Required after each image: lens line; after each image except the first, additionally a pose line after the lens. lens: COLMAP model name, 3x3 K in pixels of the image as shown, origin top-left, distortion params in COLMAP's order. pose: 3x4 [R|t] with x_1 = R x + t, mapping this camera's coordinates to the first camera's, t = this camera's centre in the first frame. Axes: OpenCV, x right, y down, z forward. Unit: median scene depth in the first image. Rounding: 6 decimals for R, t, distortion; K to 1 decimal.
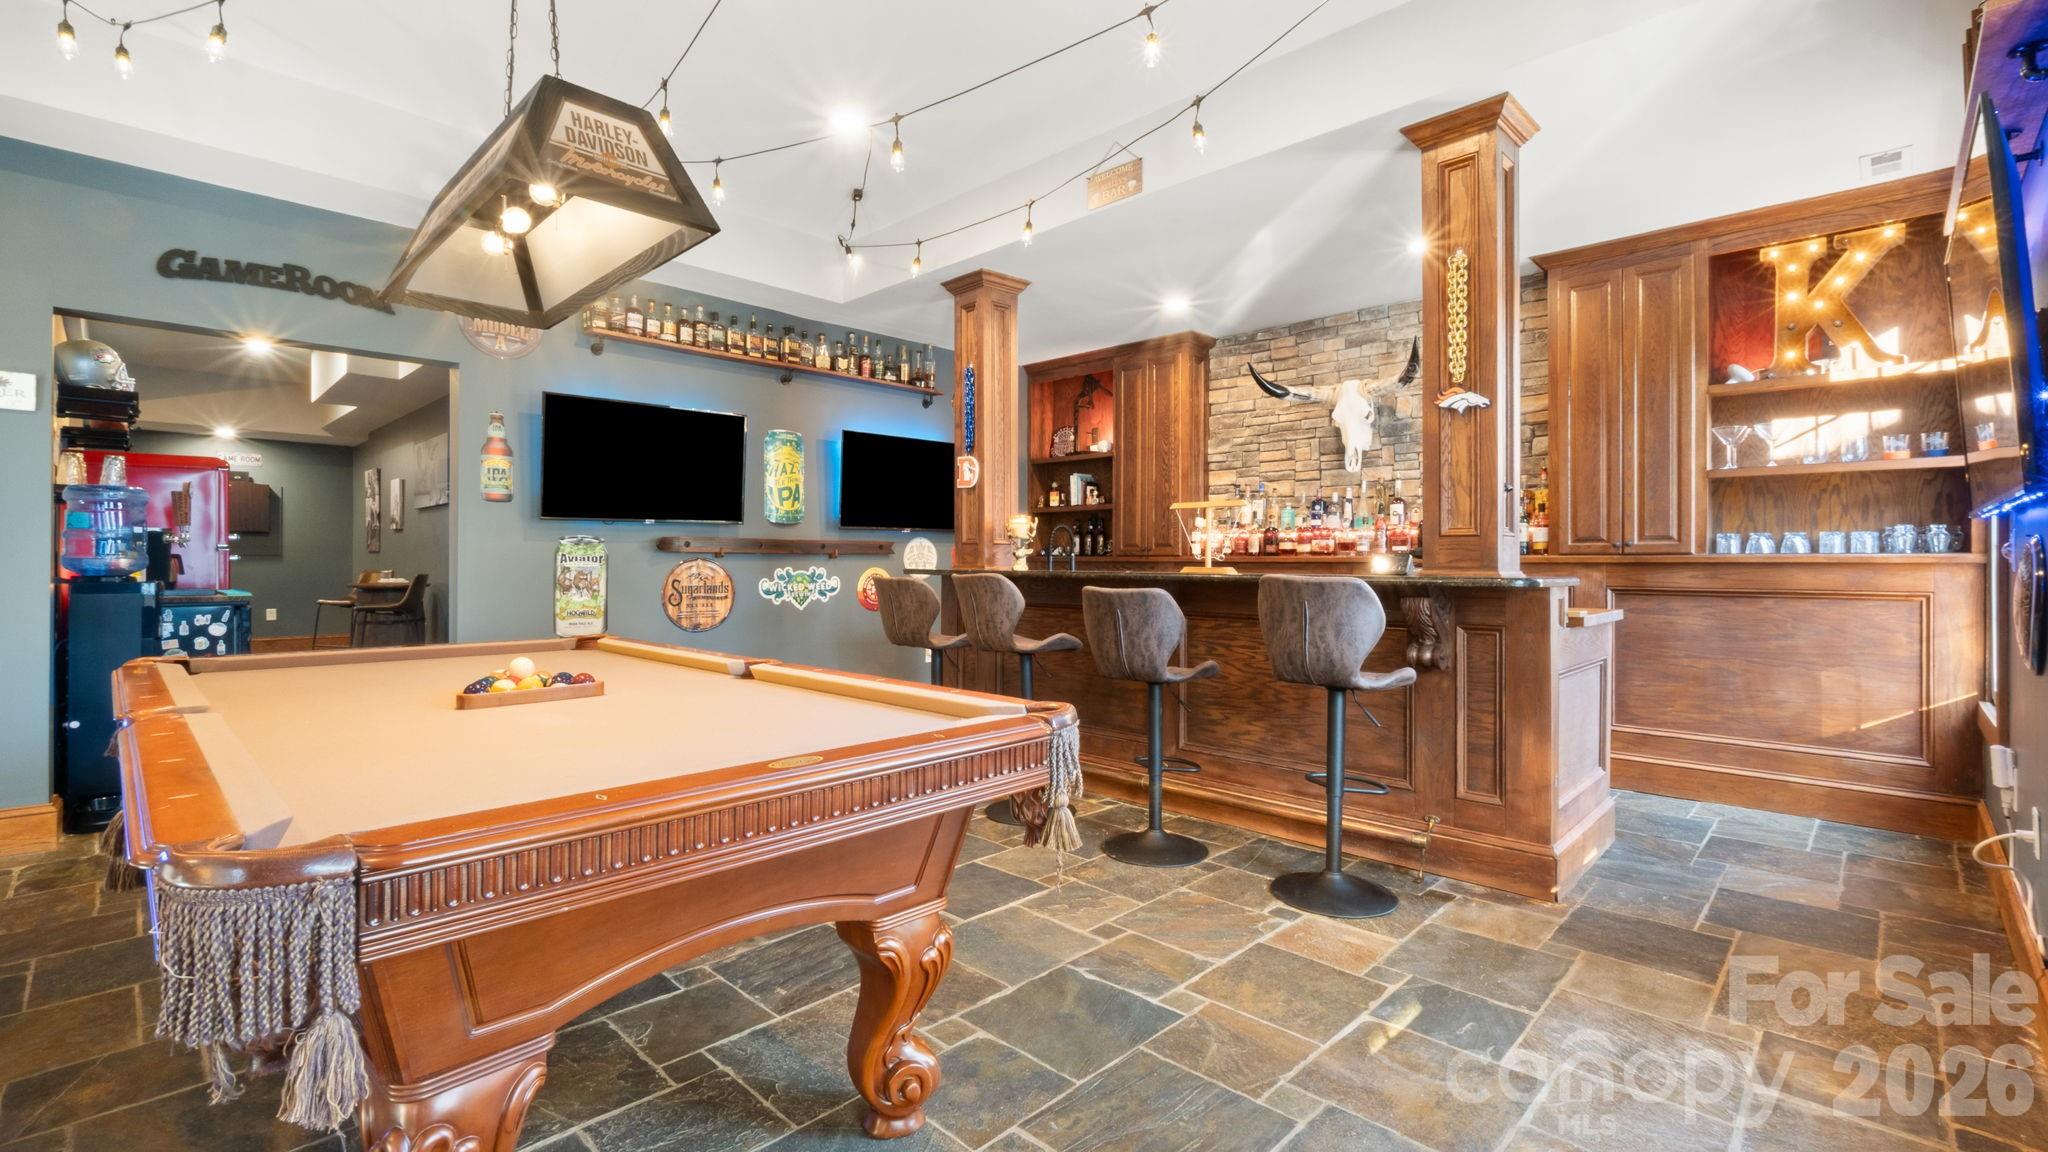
lens RADIAL K [[901.1, 0, 1015.4], [0, 901.1, 566.2], [0, 0, 1]] dist [-0.004671, -0.000207]
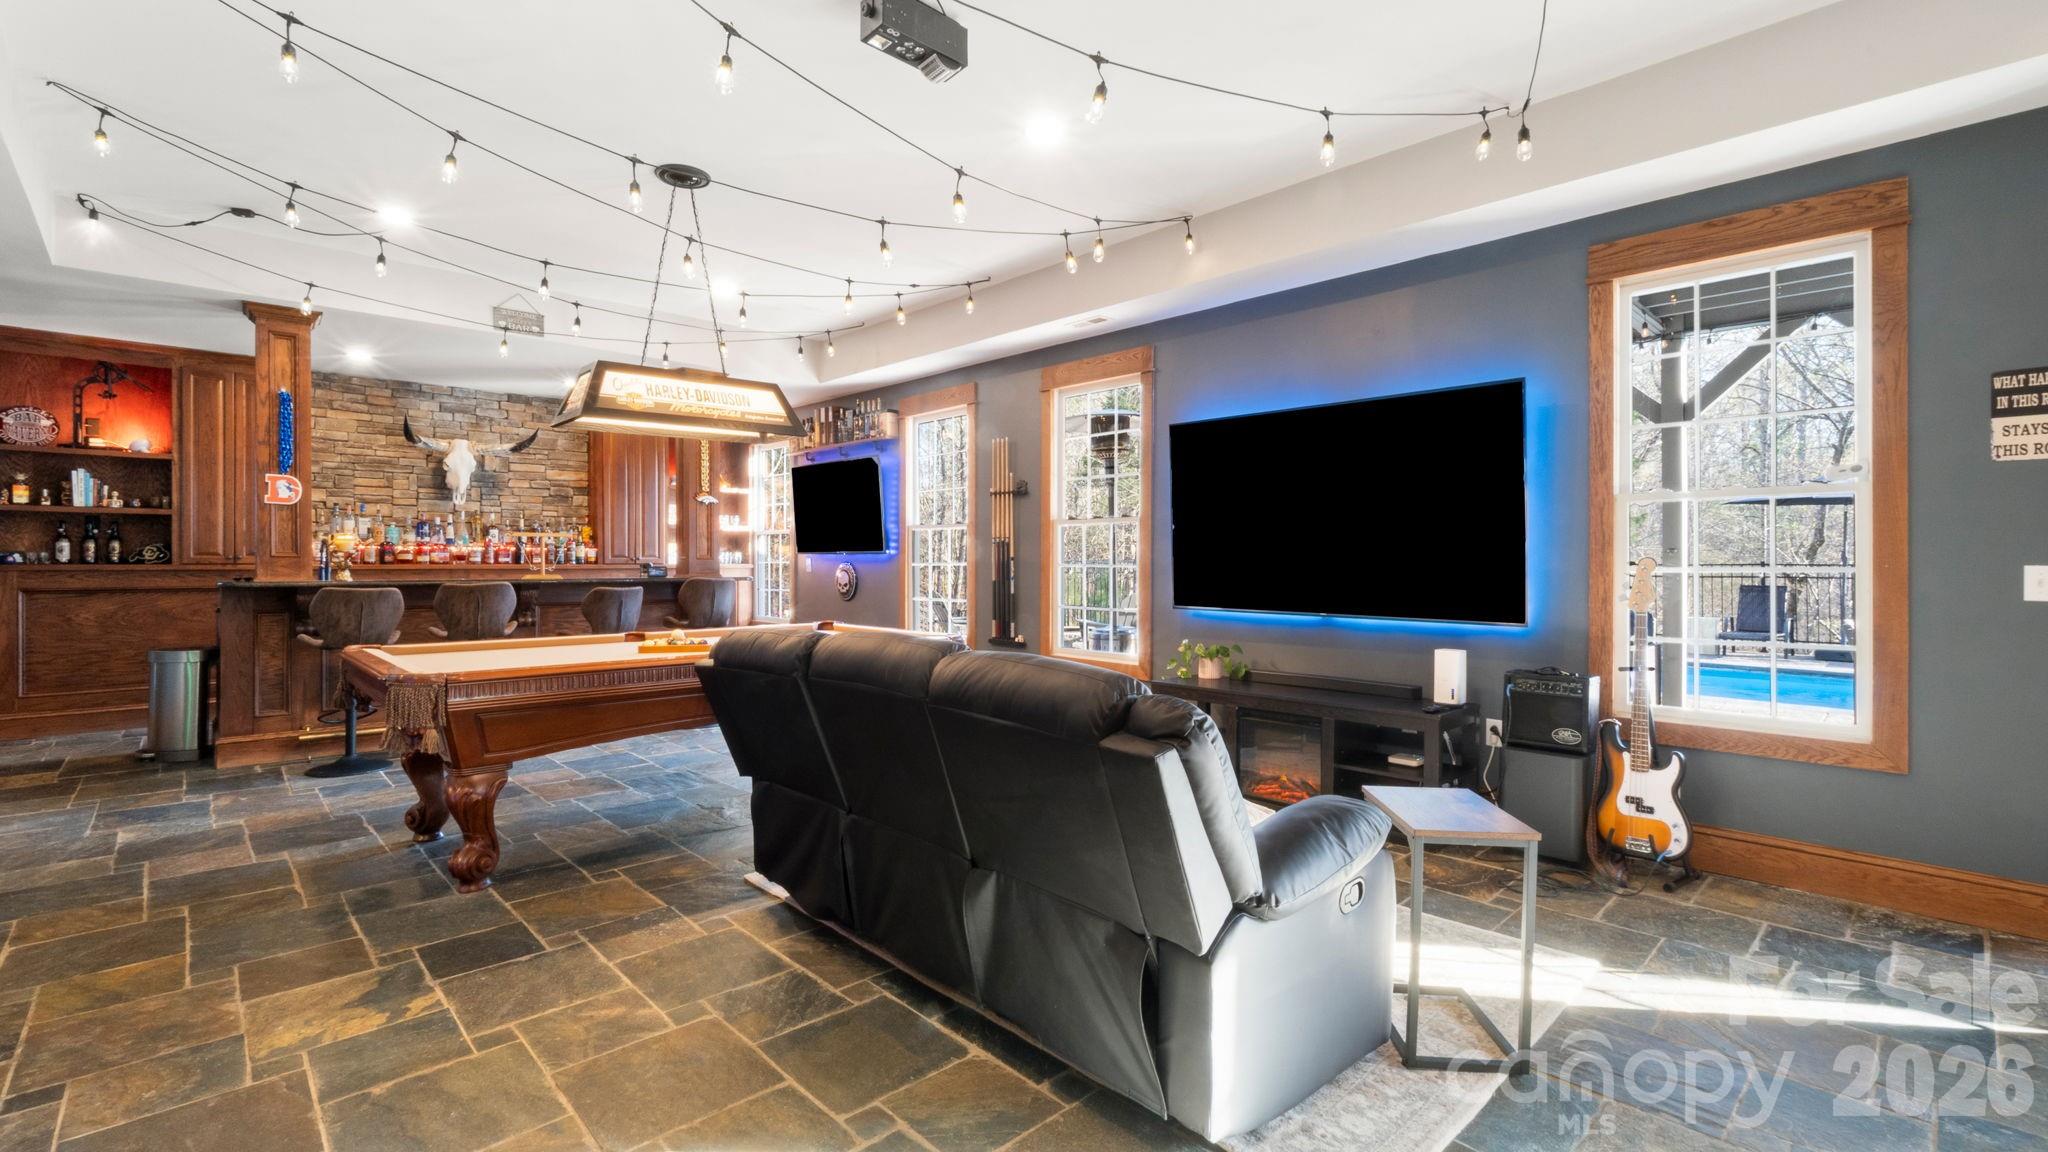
lens RADIAL K [[901.1, 0, 1015.2], [0, 901.1, 564.0], [0, 0, 1]] dist [-0.004671, -0.000207]
pose [[0.032260, -0.009738, 0.999432, -0.929781], [0.003955, 0.999946, 0.009615, -0.019848], [-0.999472, 0.003642, 0.032296, 0.084249]]
